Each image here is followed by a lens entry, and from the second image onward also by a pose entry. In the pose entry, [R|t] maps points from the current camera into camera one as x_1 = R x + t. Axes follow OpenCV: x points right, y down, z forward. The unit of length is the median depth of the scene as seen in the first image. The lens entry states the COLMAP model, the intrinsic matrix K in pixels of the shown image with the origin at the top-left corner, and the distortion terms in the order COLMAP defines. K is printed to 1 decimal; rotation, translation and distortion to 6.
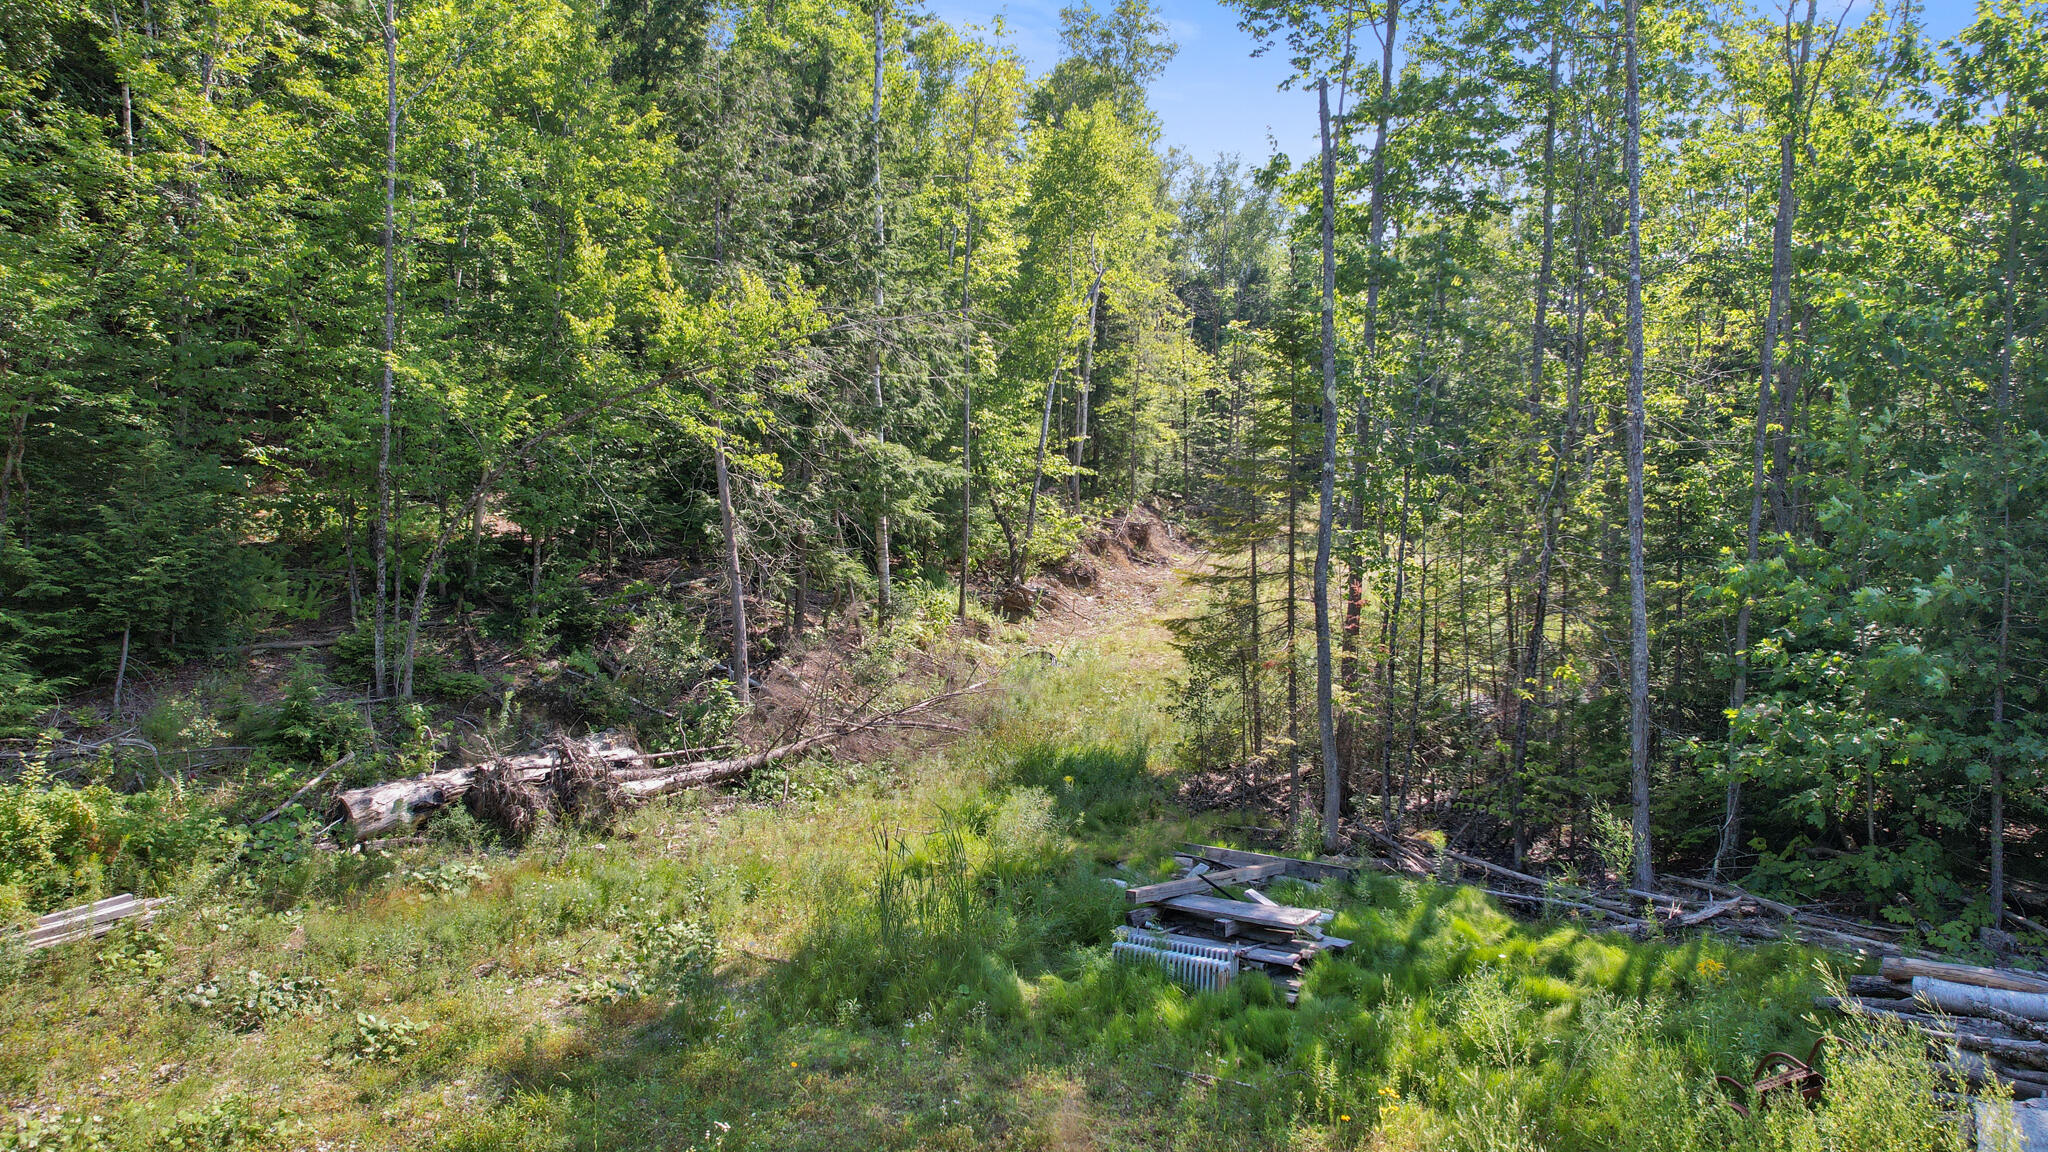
lens RADIAL K [[1336.0, 0, 1018.7], [0, 1336.0, 563.0], [0, 0, 1]] dist [-0.050768, -0.001551]
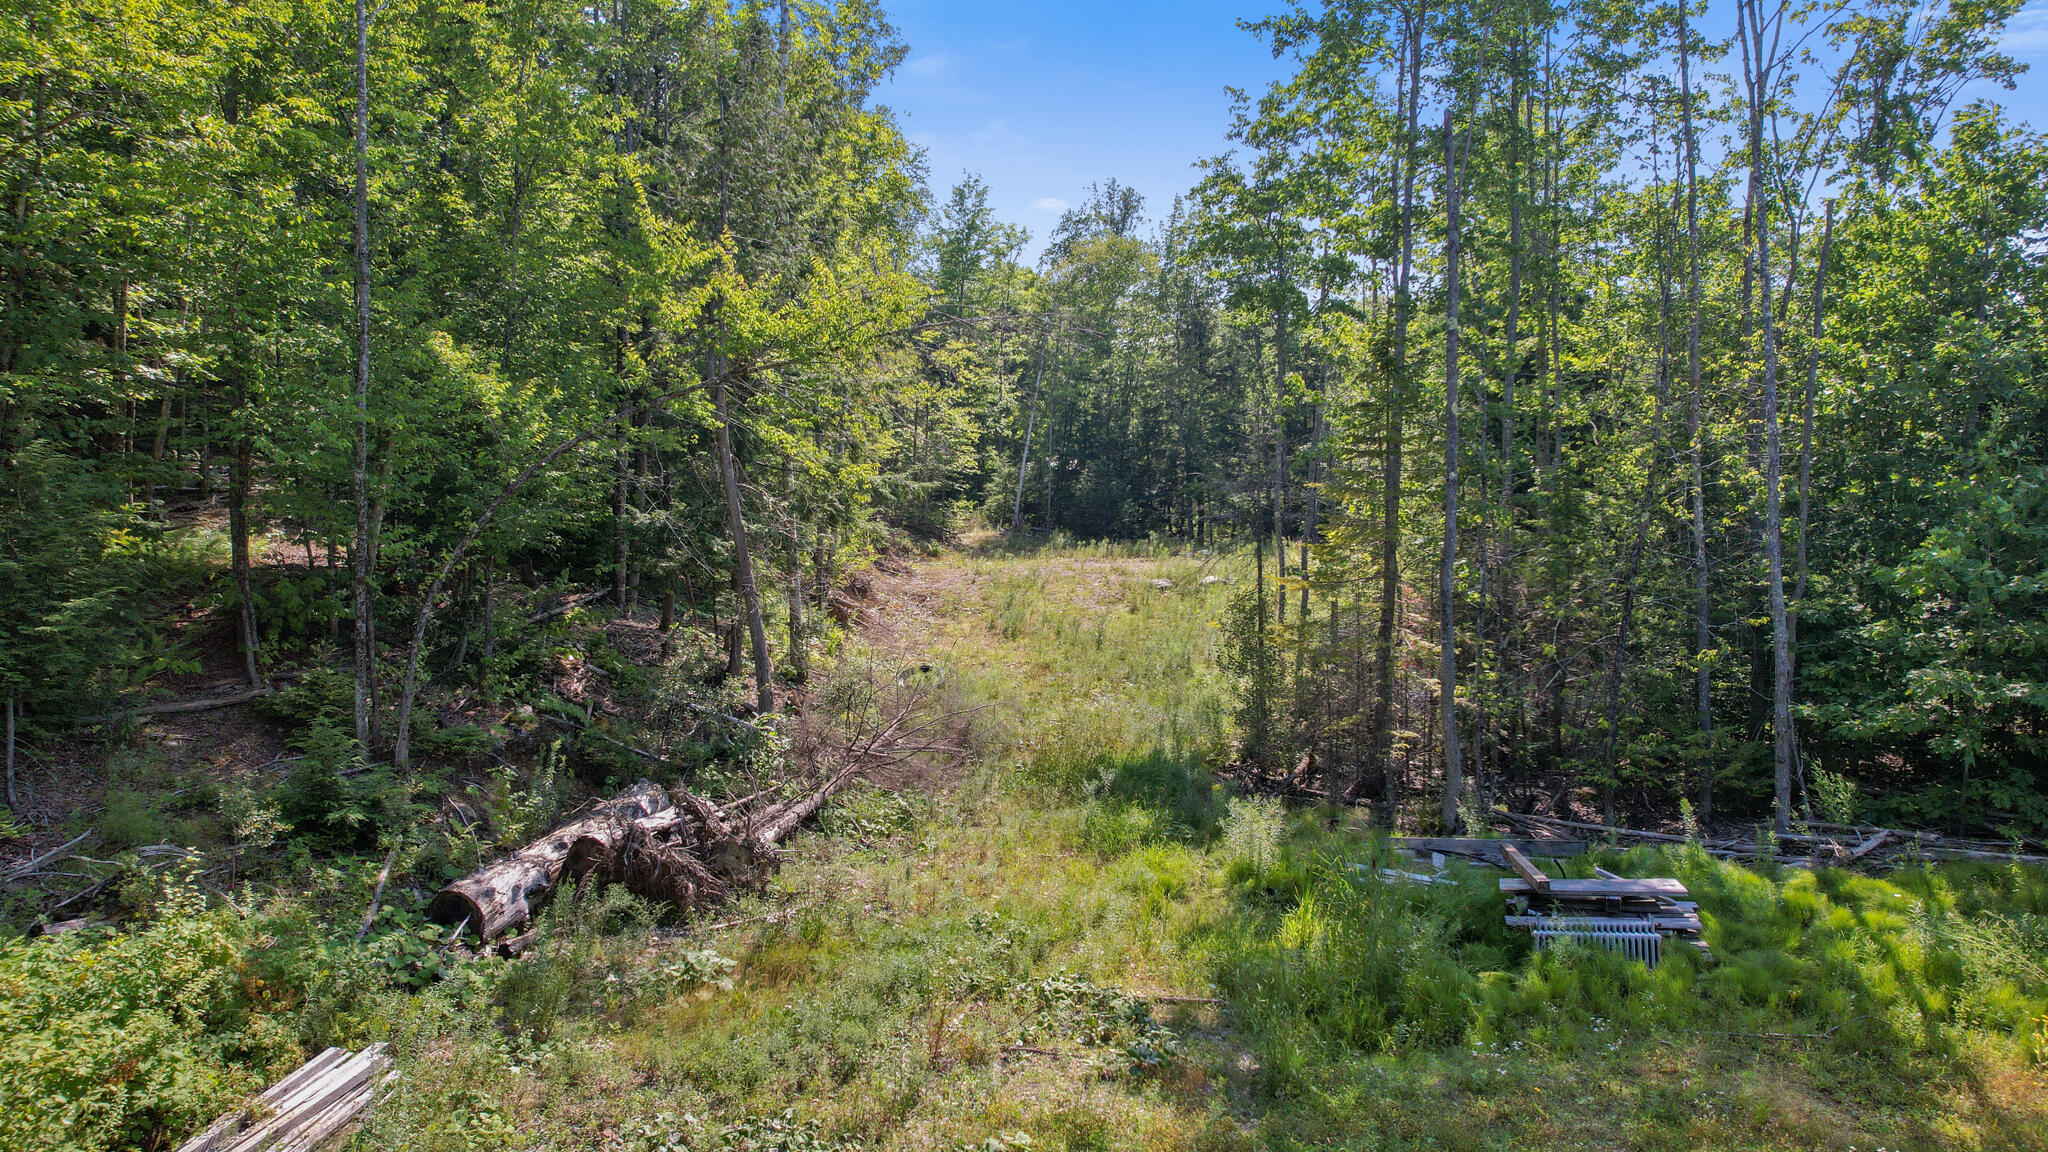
lens RADIAL K [[1336.0, 0, 1023.6], [0, 1336.0, 578.8], [0, 0, 1]] dist [-0.050768, -0.001551]
pose [[0.927724, -0.037469, 0.371382, -0.178833], [0.036508, 0.999287, 0.009621, -0.001171], [-0.371477, 0.004633, 0.928430, 0.052340]]
